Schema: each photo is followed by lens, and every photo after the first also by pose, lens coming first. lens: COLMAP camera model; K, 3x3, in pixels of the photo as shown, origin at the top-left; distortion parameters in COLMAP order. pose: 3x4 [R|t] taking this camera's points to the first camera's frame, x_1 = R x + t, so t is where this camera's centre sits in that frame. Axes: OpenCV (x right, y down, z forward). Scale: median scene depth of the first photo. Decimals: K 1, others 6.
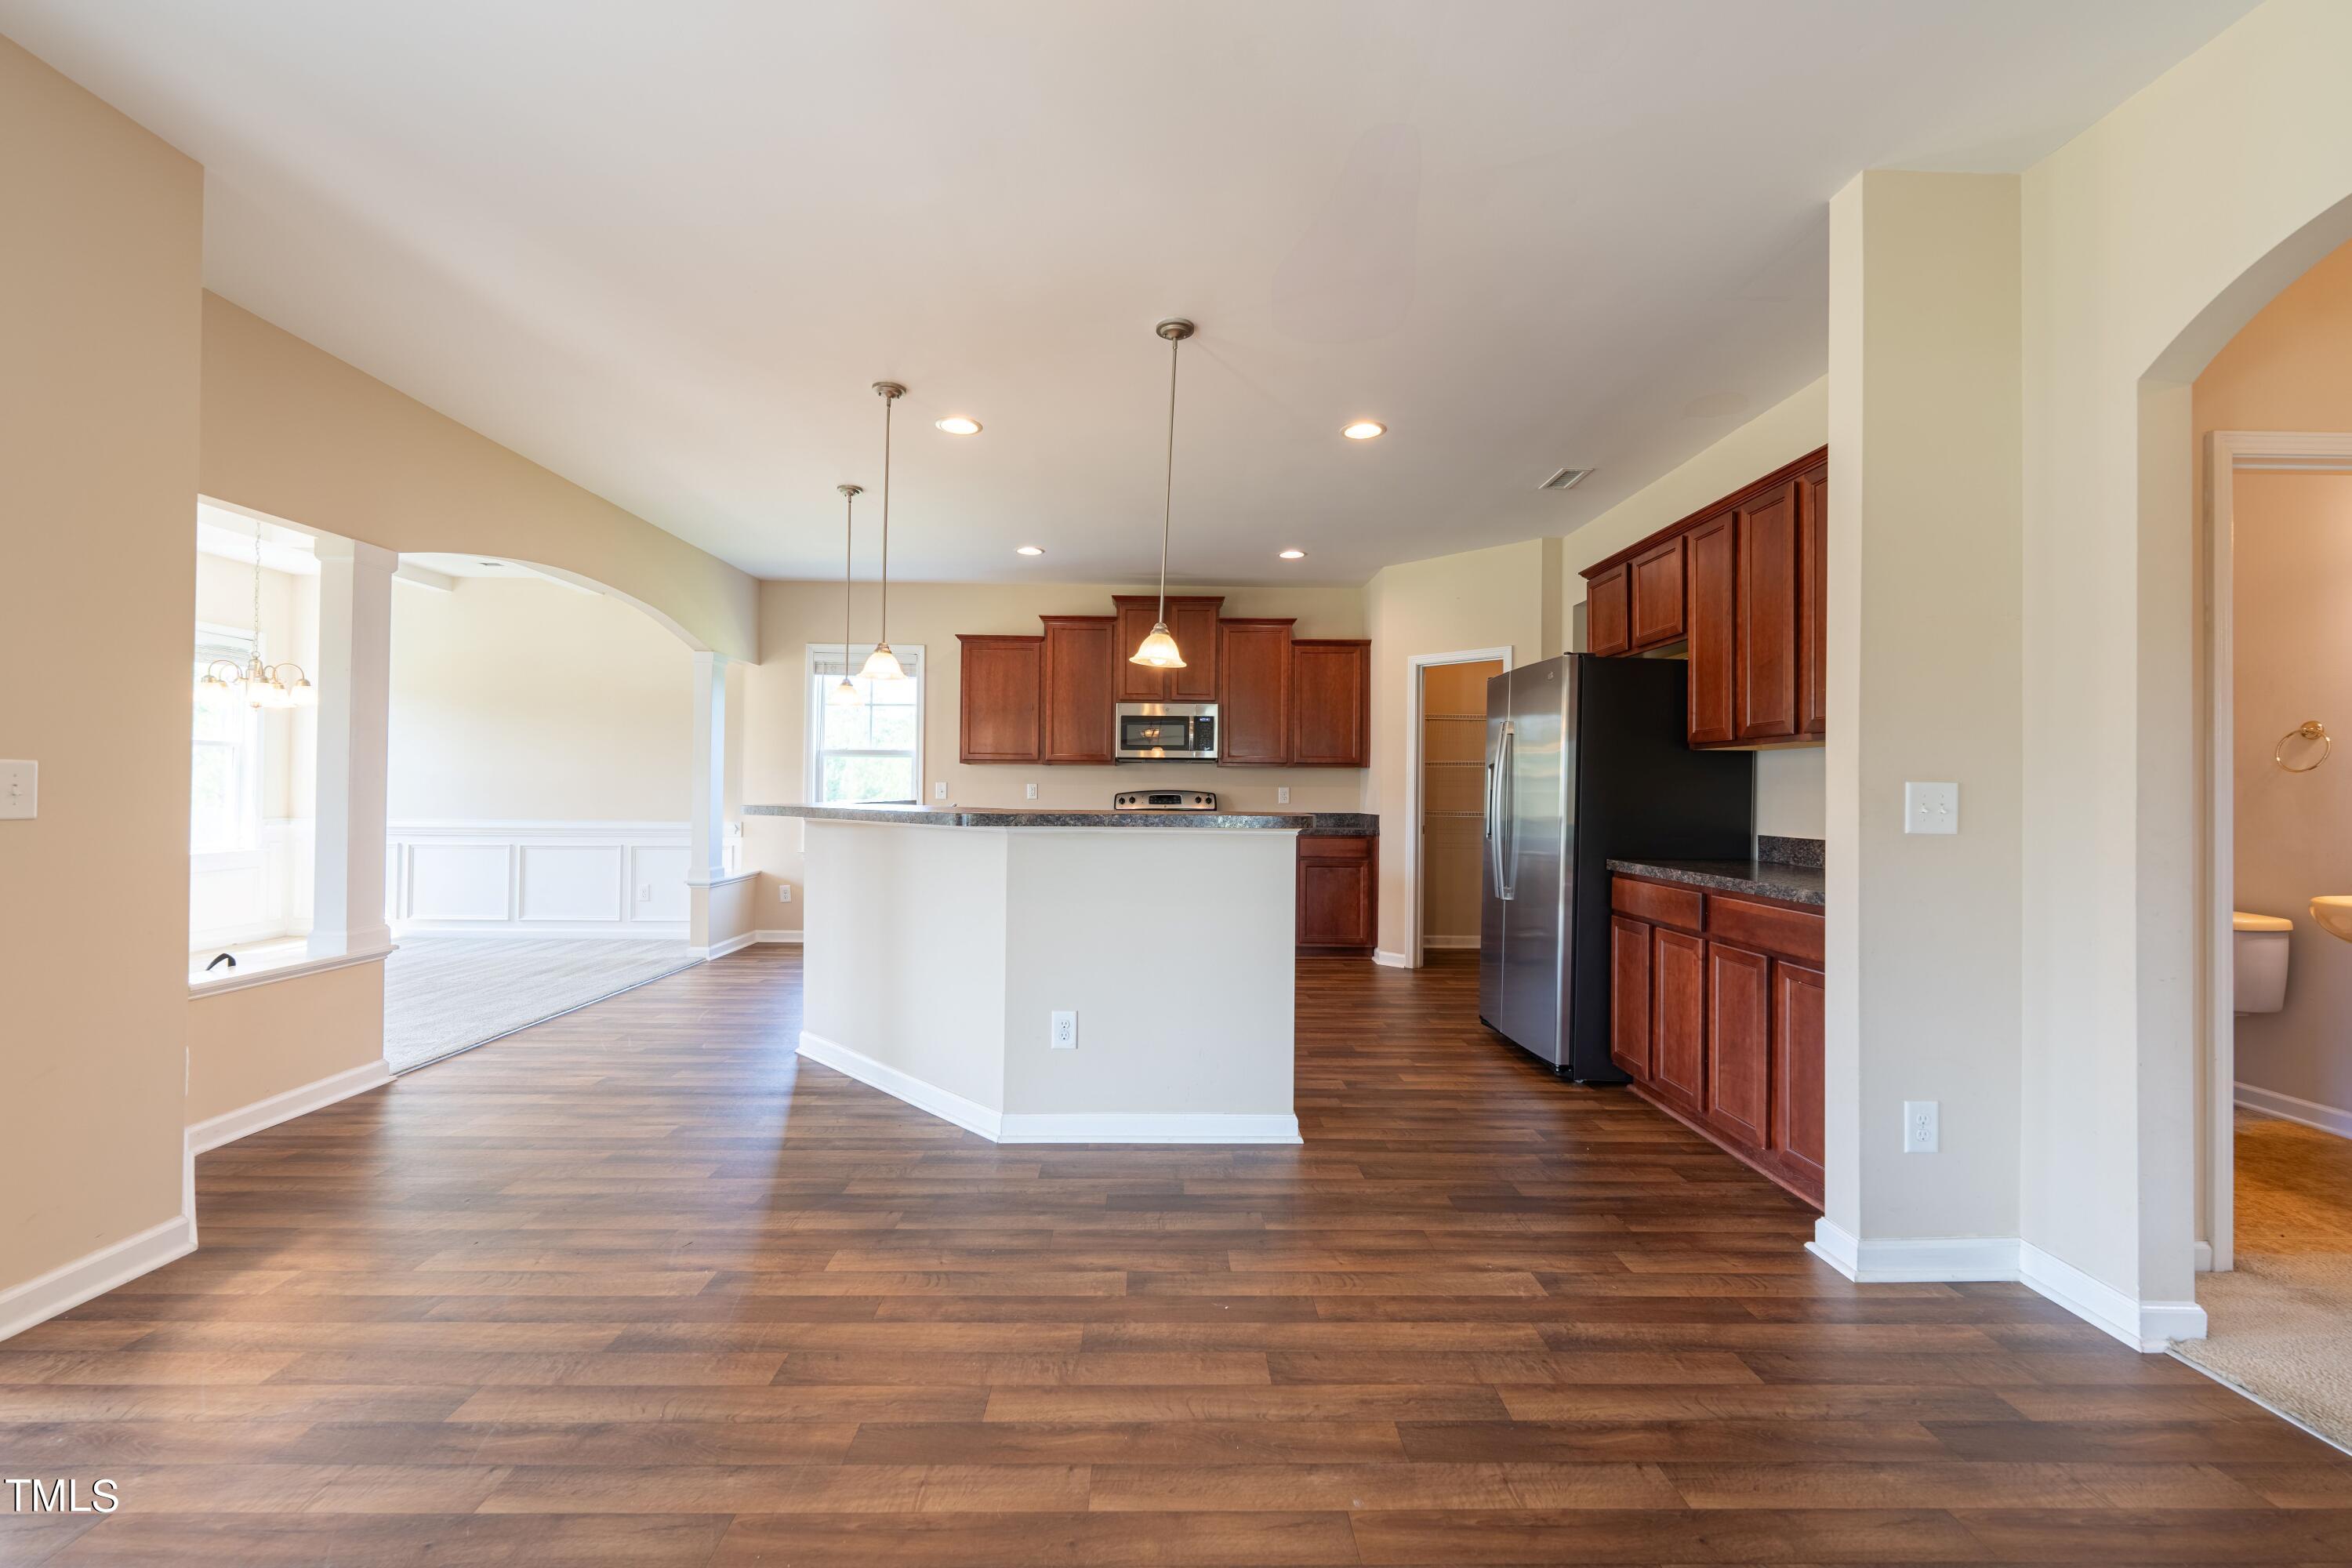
lens RADIAL K [[942.0, 0, 1182.4], [0, 942.0, 784.6], [0, 0, 1]] dist [-0.004067, -0.000320]
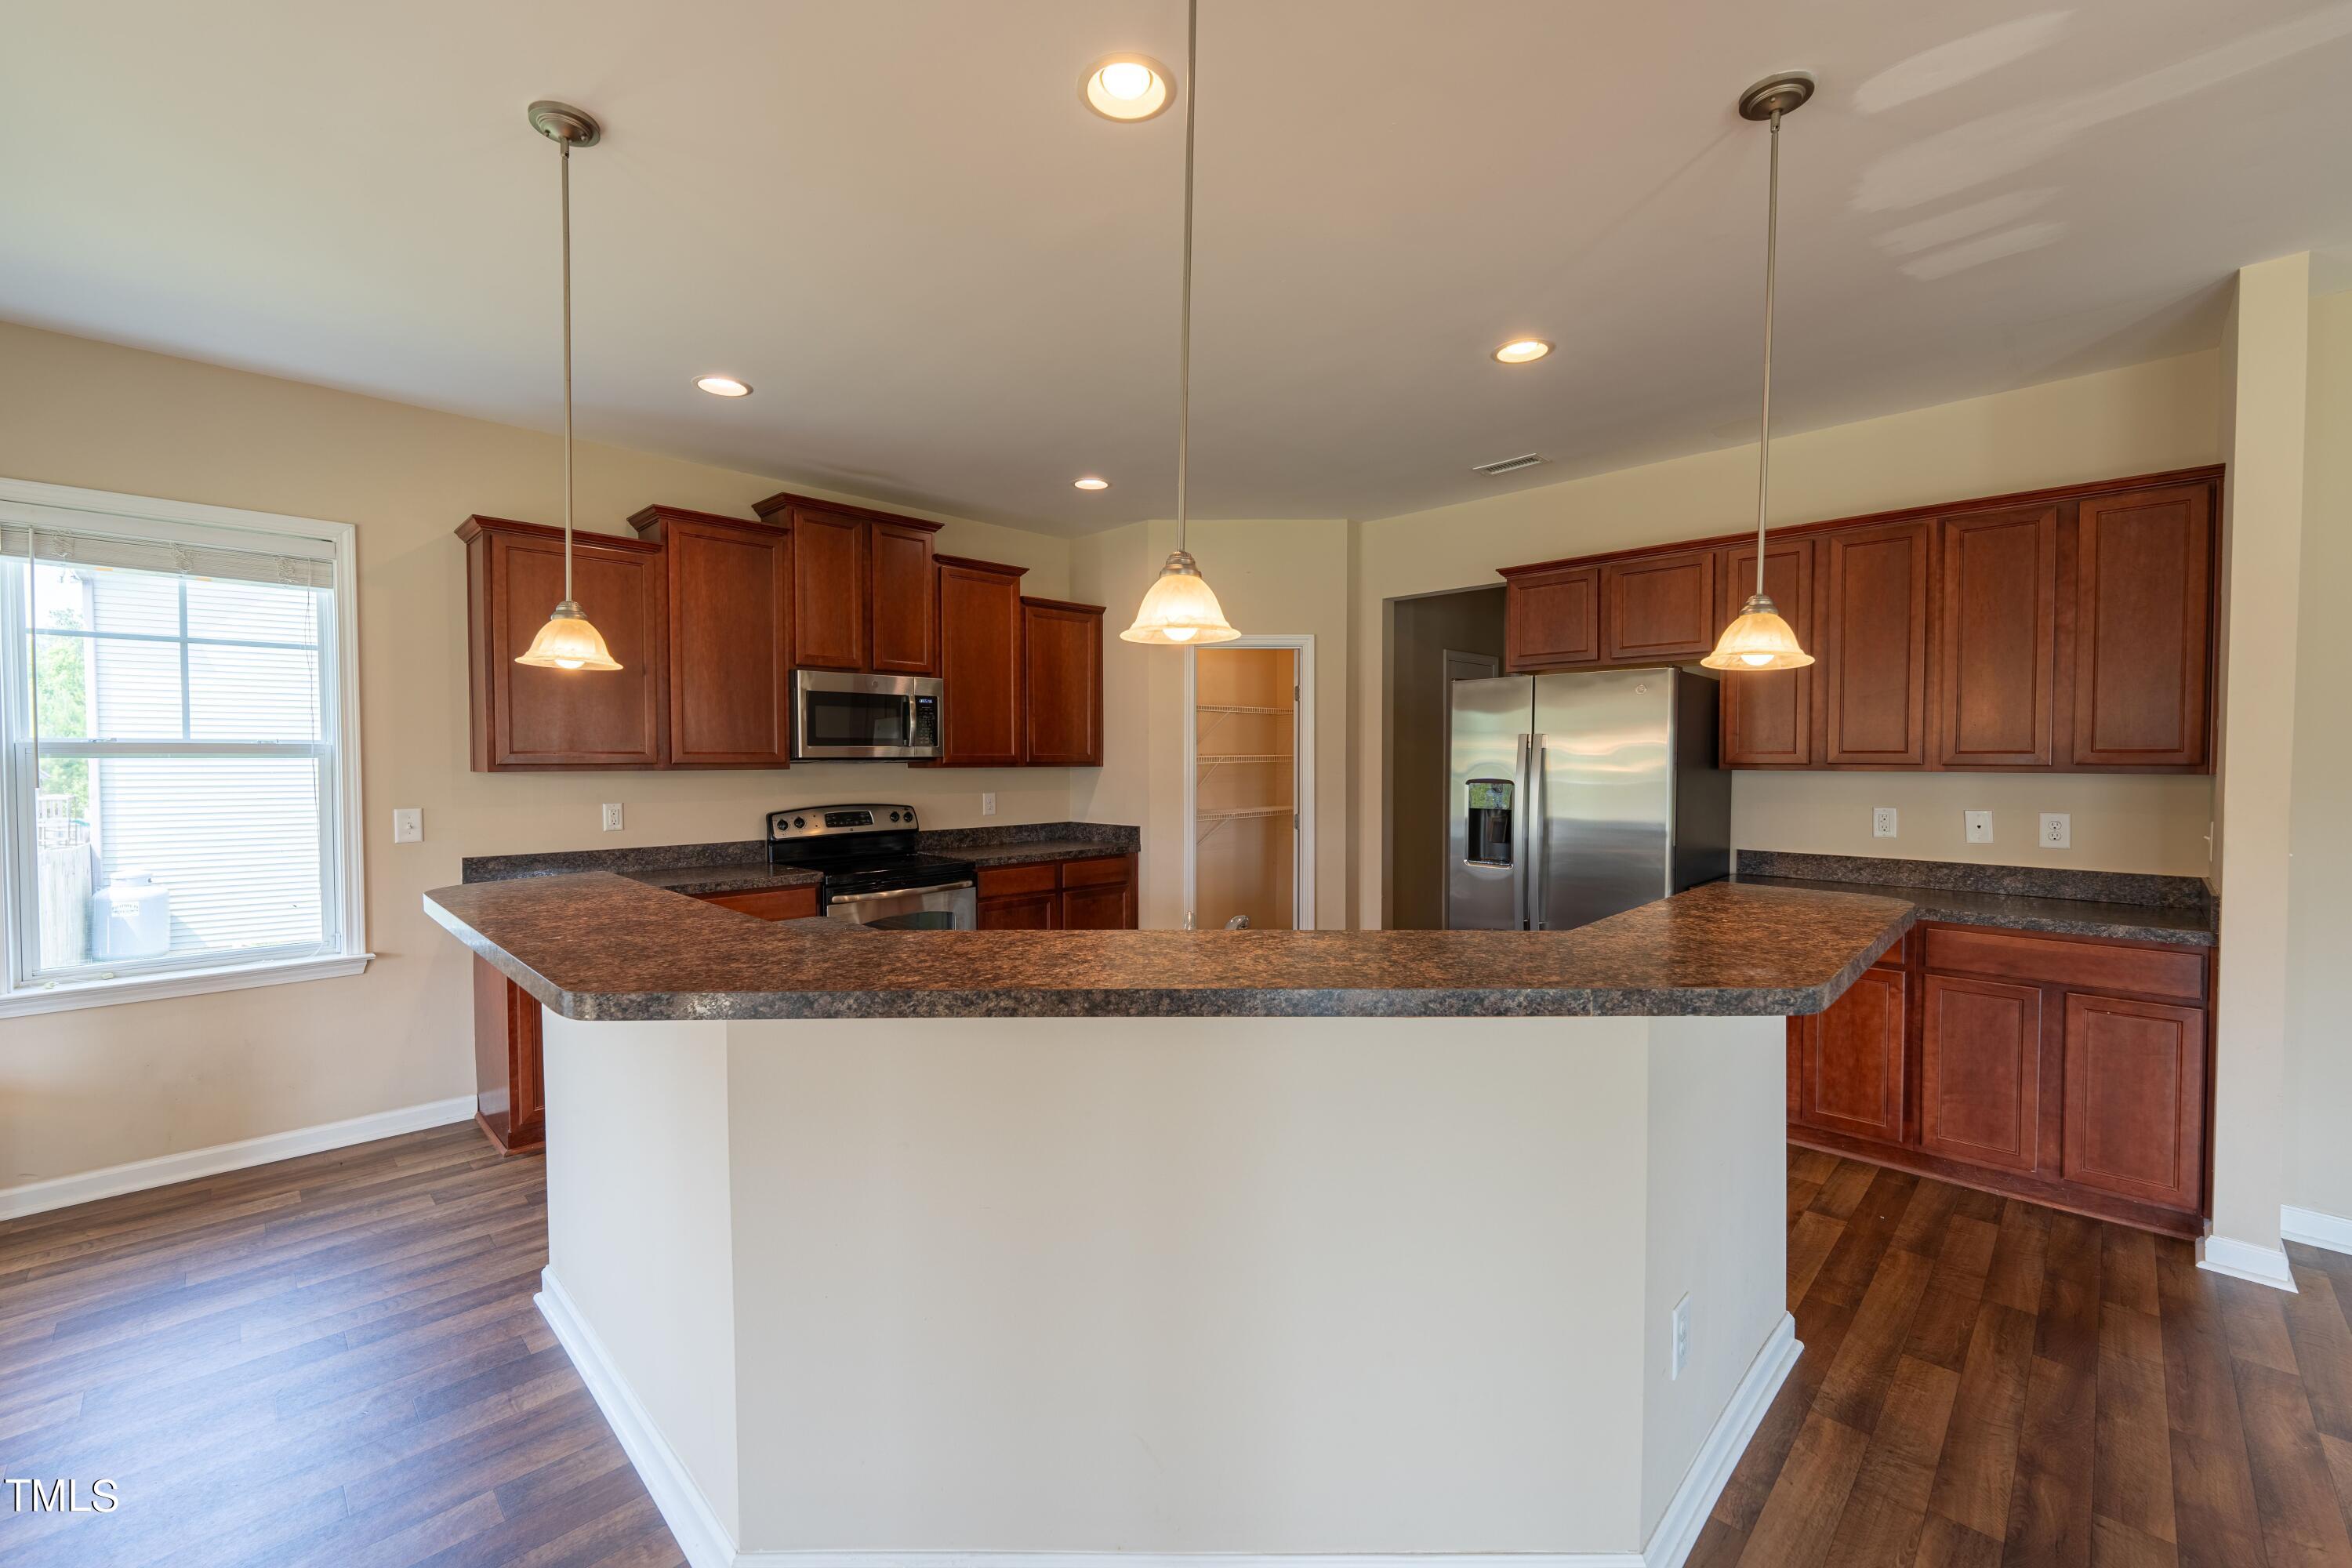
lens RADIAL K [[942.0, 0, 1165.4], [0, 942.0, 786.1], [0, 0, 1]] dist [-0.004067, -0.000320]
pose [[0.721290, -0.032362, 0.691877, -0.323151], [0.002524, 0.999024, 0.044097, -0.036759], [-0.692629, -0.030060, 0.720668, 0.382750]]
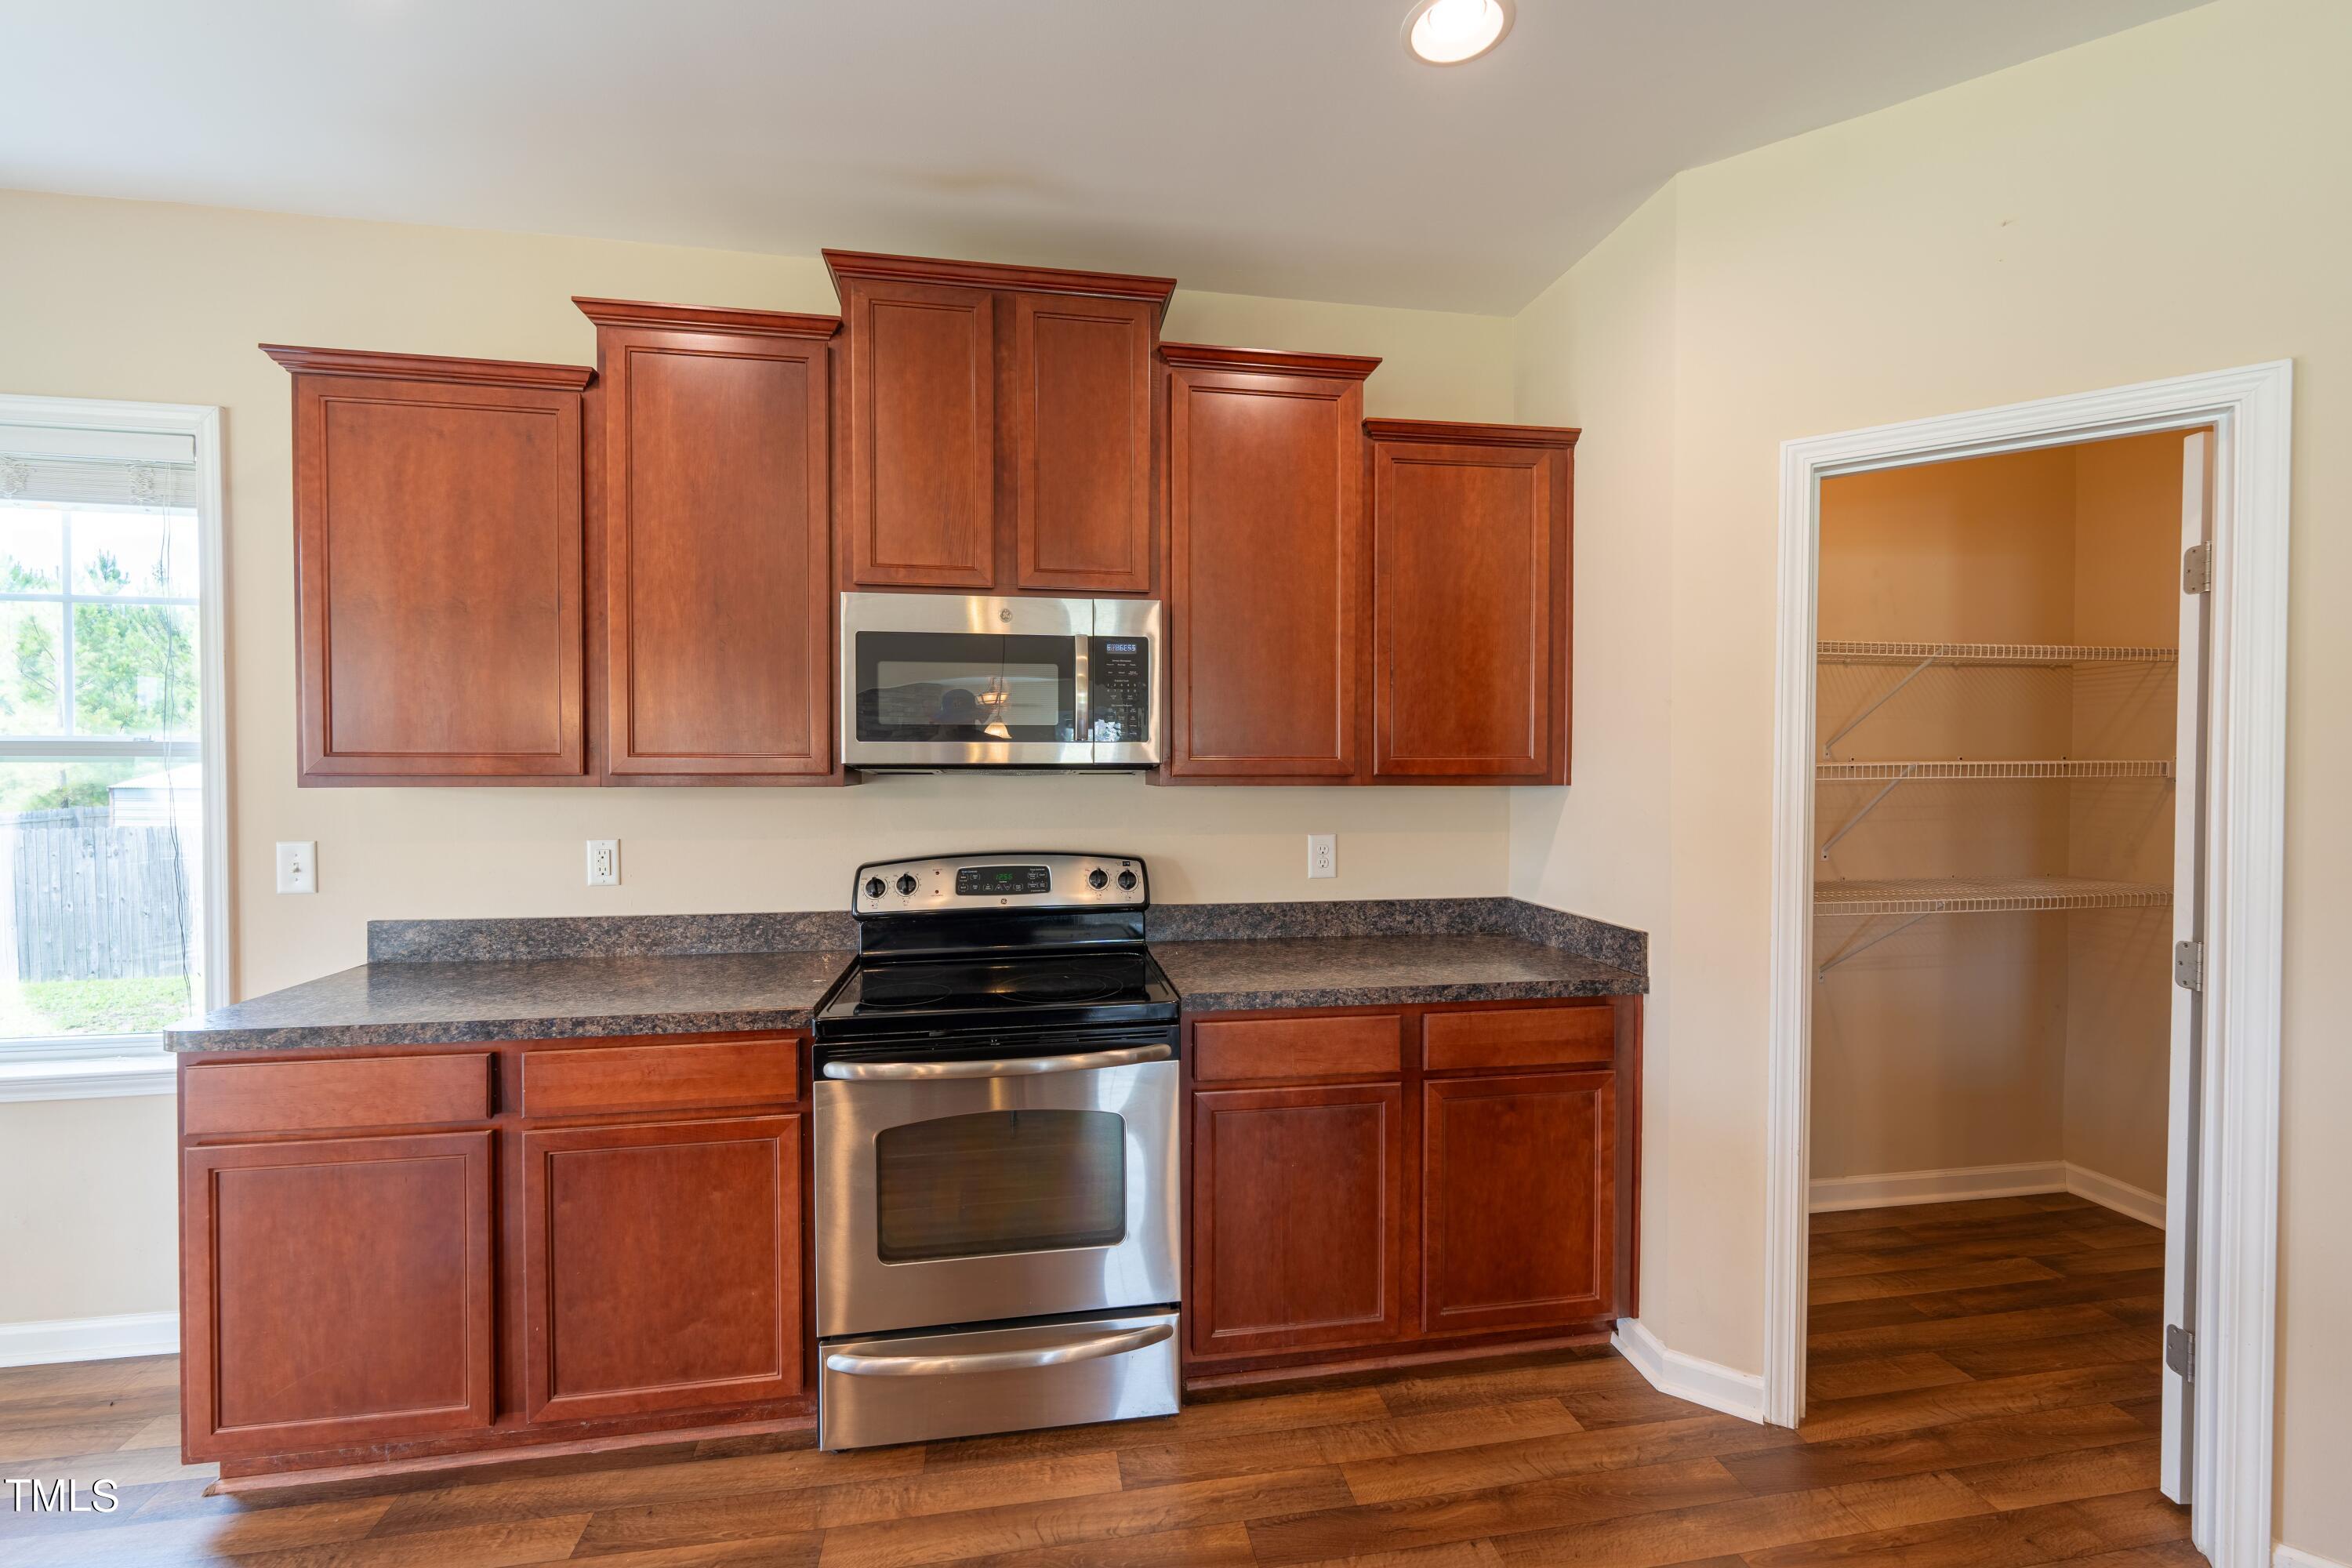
lens RADIAL K [[942.0, 0, 1150.5], [0, 942.0, 791.4], [0, 0, 1]] dist [-0.004067, -0.000320]
pose [[0.988981, -0.012981, 0.147474, -0.015542], [0.007466, 0.999254, 0.037886, -0.030912], [-0.147856, -0.036368, 0.988340, 0.666582]]
